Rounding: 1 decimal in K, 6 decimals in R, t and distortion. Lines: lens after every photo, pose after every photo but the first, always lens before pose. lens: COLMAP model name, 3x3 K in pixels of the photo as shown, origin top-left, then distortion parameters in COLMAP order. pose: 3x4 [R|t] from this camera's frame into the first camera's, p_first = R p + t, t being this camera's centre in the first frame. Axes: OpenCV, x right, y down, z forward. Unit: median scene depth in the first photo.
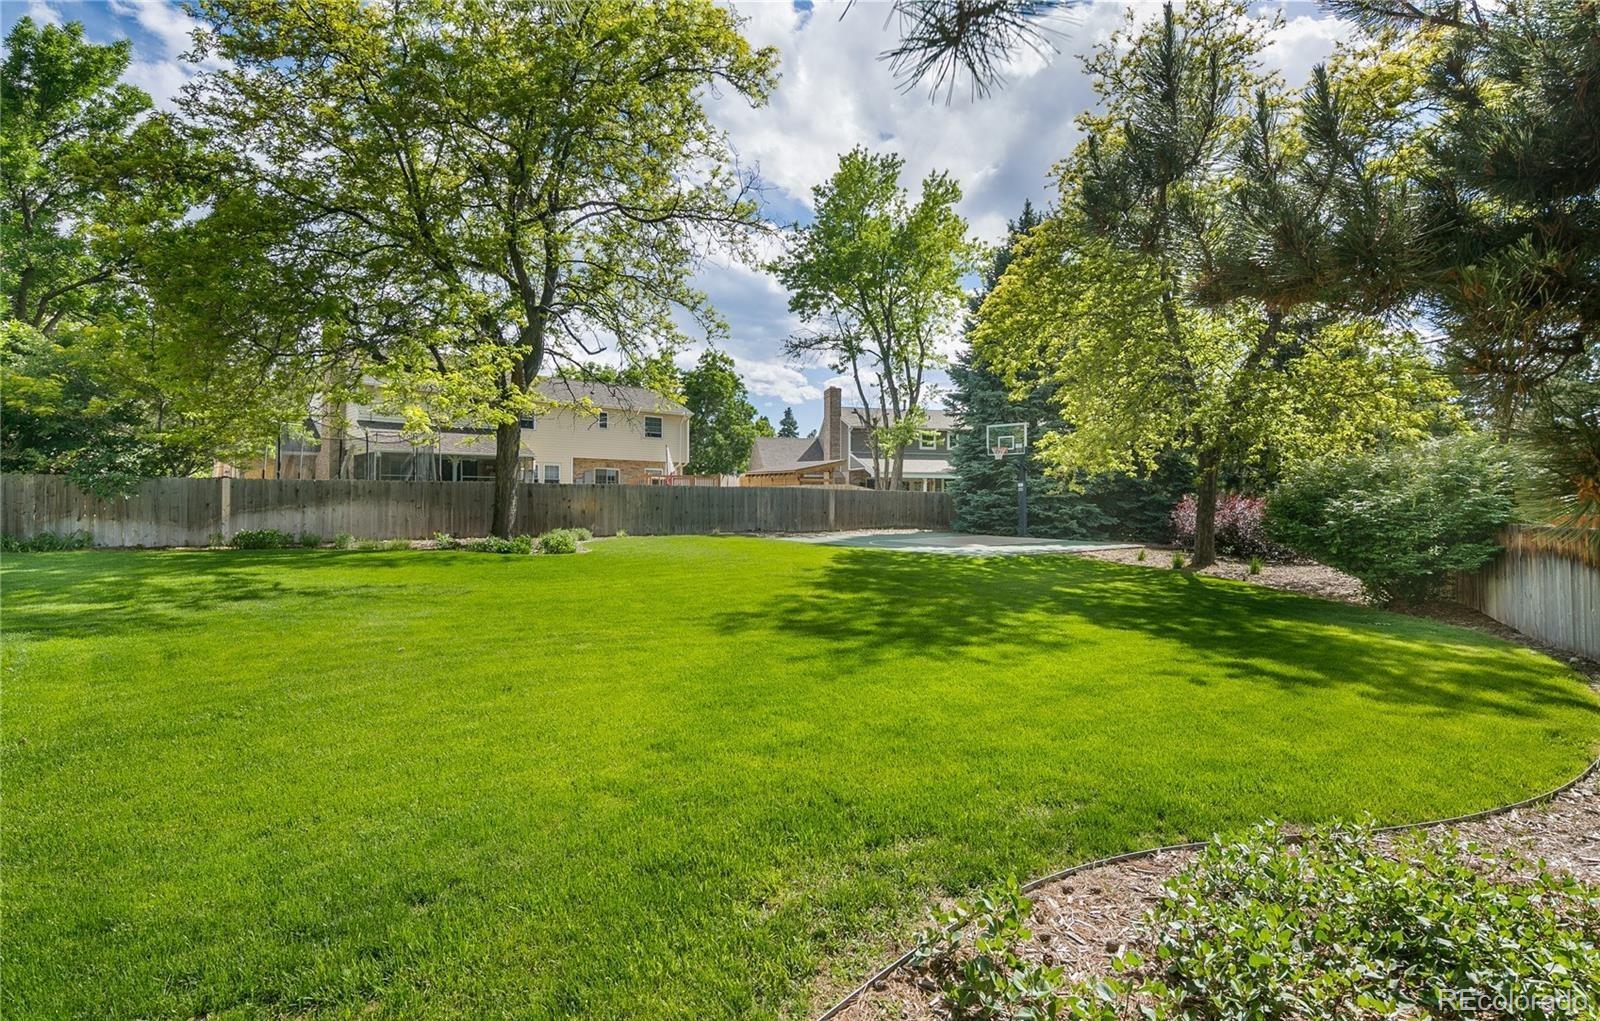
lens RADIAL K [[784.4, 0, 799.8], [0, 784.4, 467.6], [0, 0, 1]] dist [0.001594, 0.000201]
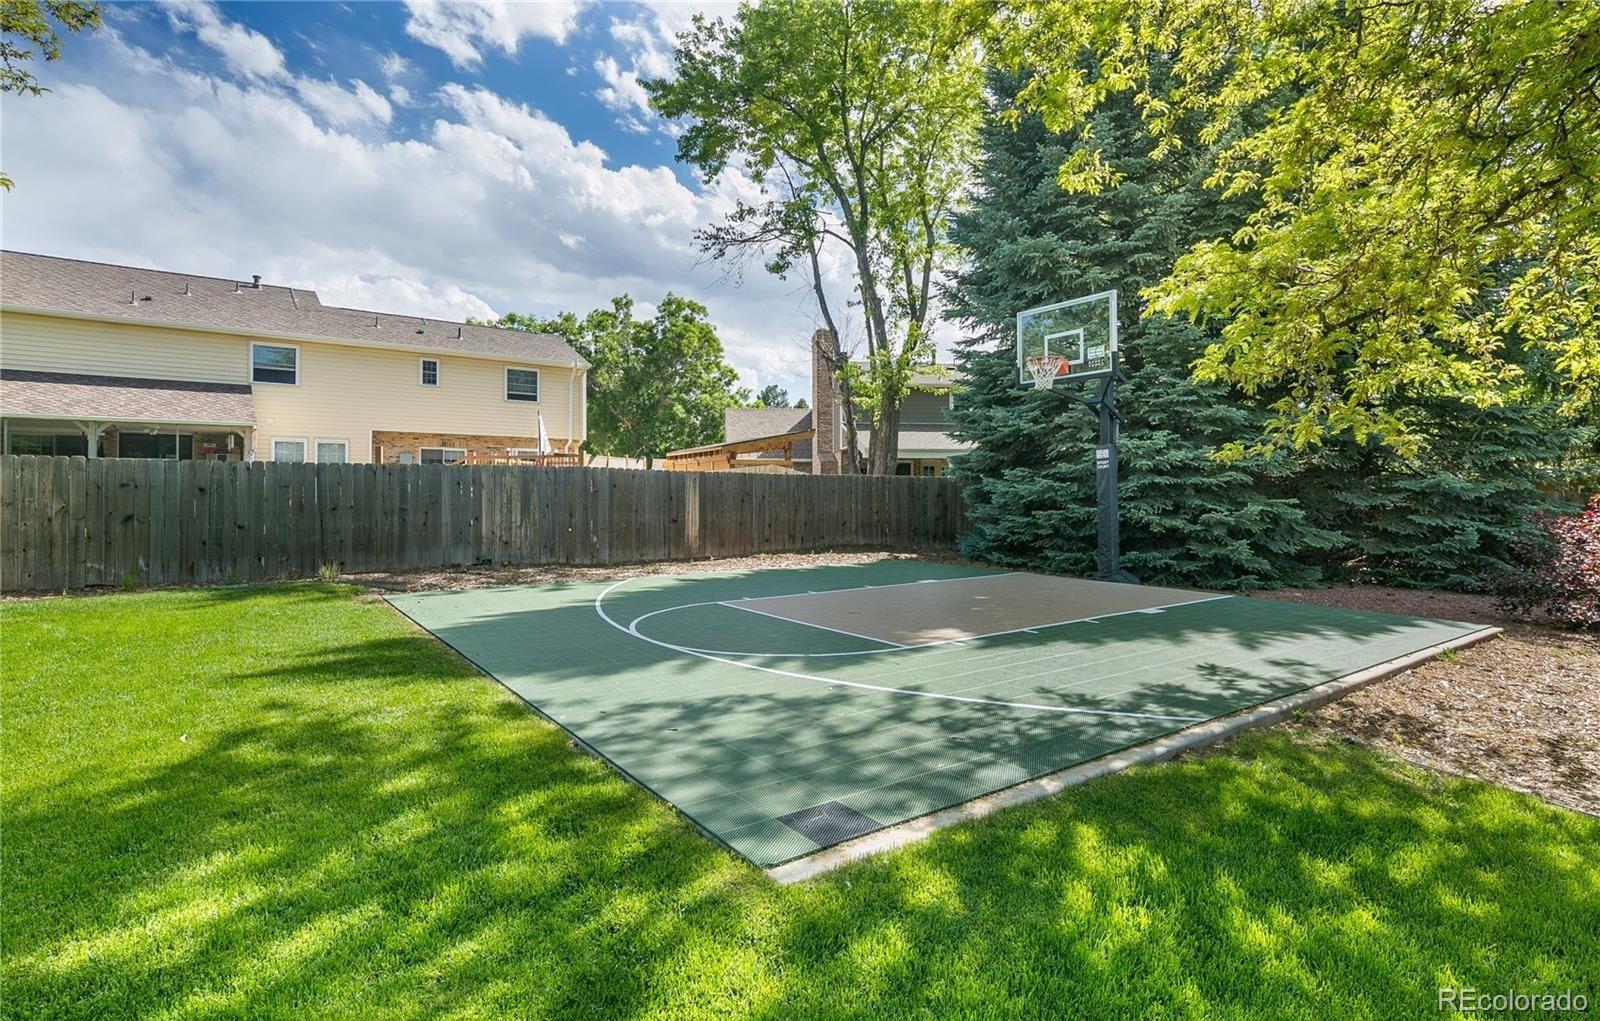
lens RADIAL K [[784.4, 0, 799.8], [0, 784.4, 467.6], [0, 0, 1]] dist [0.001594, 0.000201]
pose [[0.994609, -0.009728, -0.103237, 0.141246], [0.010100, 0.999944, 0.003080, 0.022577], [0.103201, -0.004106, 0.994652, 0.488402]]
